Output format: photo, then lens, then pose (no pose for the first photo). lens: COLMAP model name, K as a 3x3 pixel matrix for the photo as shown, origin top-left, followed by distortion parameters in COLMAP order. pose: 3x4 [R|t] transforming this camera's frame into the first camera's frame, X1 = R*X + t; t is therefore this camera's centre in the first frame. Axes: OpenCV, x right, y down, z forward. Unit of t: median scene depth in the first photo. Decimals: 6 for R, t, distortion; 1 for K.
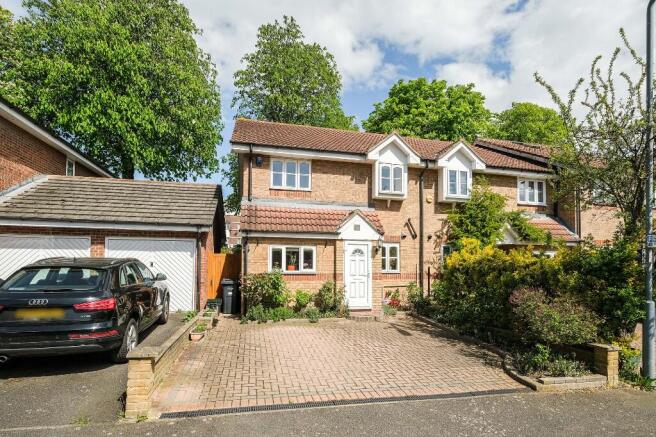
lens RADIAL K [[317.2, 0, 324.6], [0, 317.2, 235.3], [0, 0, 1]] dist [-0.000922, 0.000190]
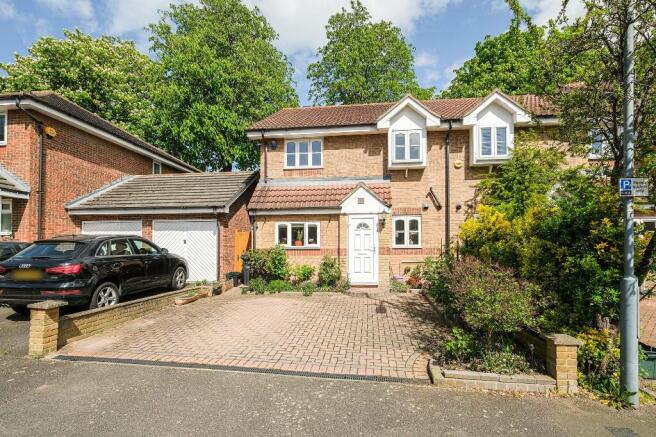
lens RADIAL K [[307.1, 0, 328.2], [0, 307.1, 220.0], [0, 0, 1]] dist [0.003266, -0.001897]
pose [[0.940335, -0.040638, -0.337815, 0.306731], [0.043419, 0.999057, 0.000676, 0.027668], [0.337468, -0.015304, 0.941212, 0.080557]]
